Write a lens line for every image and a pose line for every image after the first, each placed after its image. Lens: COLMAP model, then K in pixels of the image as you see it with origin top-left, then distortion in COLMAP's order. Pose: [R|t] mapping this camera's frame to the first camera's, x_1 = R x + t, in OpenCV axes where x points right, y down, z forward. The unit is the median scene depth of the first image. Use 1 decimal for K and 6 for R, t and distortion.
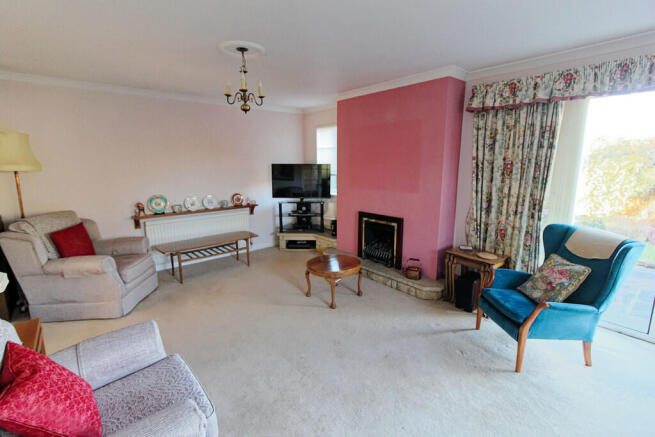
lens RADIAL K [[302.3, 0, 324.9], [0, 302.3, 215.3], [0, 0, 1]] dist [0.013433, -0.001418]
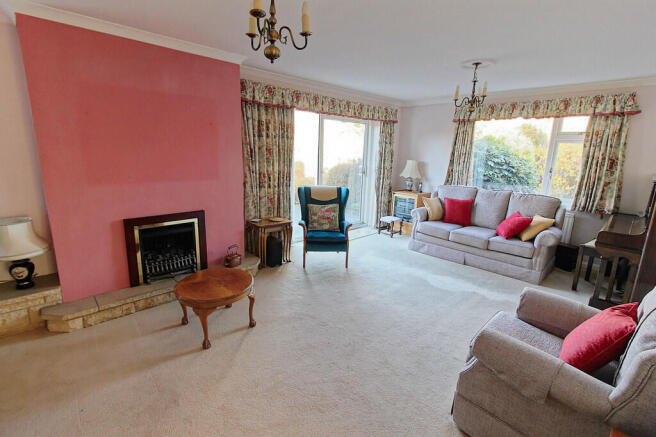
lens RADIAL K [[302.8, 0, 324.0], [0, 302.8, 216.1], [0, 0, 1]] dist [0.013433, -0.001418]
pose [[-0.050476, -0.218592, 0.974510, -0.756818], [0.148192, 0.963313, 0.223756, -0.143572], [-0.987670, 0.155709, -0.016230, 0.814869]]
